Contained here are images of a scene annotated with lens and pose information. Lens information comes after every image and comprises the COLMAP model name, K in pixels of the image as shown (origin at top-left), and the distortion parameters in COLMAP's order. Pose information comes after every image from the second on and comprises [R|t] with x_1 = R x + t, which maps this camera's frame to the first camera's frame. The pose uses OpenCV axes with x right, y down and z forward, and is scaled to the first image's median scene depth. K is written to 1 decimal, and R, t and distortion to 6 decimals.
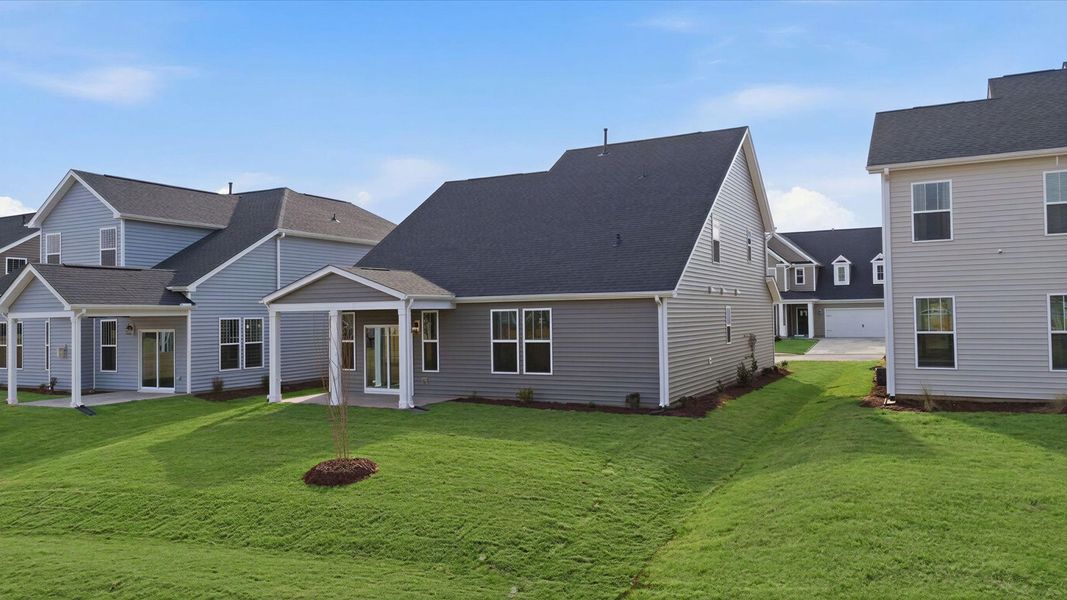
lens RADIAL K [[777.9, 0, 537.1], [0, 777.9, 291.6], [0, 0, 1]] dist [0.004952, 0.003163]
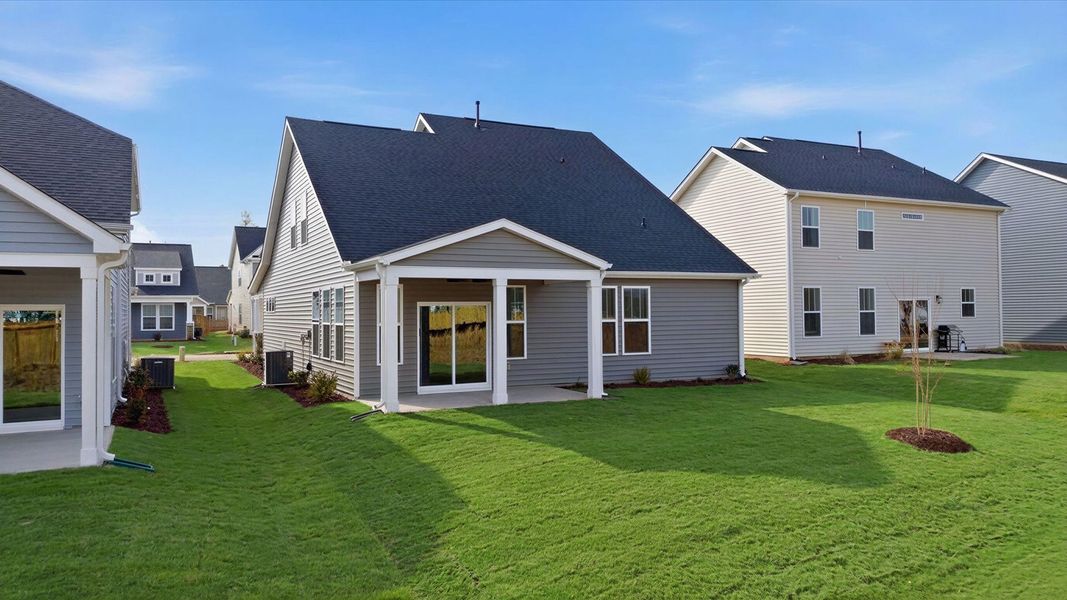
lens RADIAL K [[741.3, 0, 507.7], [0, 741.3, 301.4], [0, 0, 1]] dist [-0.003150, 0.000336]
pose [[0.596737, 0.017651, 0.802243, -0.823071], [-0.030461, 0.999536, 0.000665, 0.044281], [-0.801859, -0.024834, 0.596997, 0.573432]]
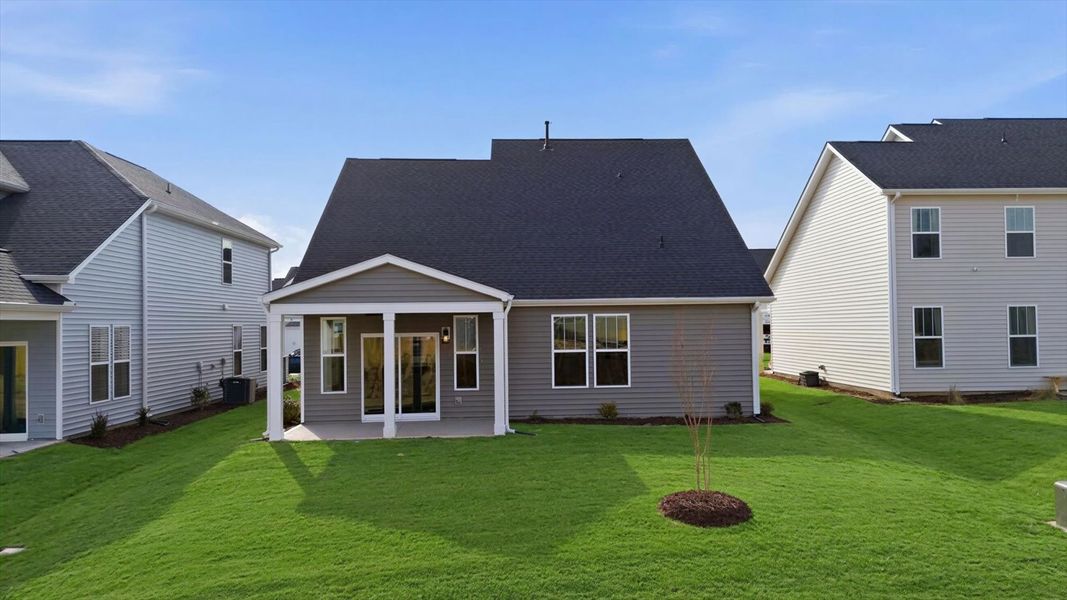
lens RADIAL K [[791.1, 0, 547.3], [0, 791.1, 323.2], [0, 0, 1]] dist [0.012298, -0.007161]
pose [[0.852456, 0.004061, 0.522783, -0.533455], [-0.016192, 0.999695, 0.018637, 0.016423], [-0.522548, -0.024352, 0.852262, 0.260236]]
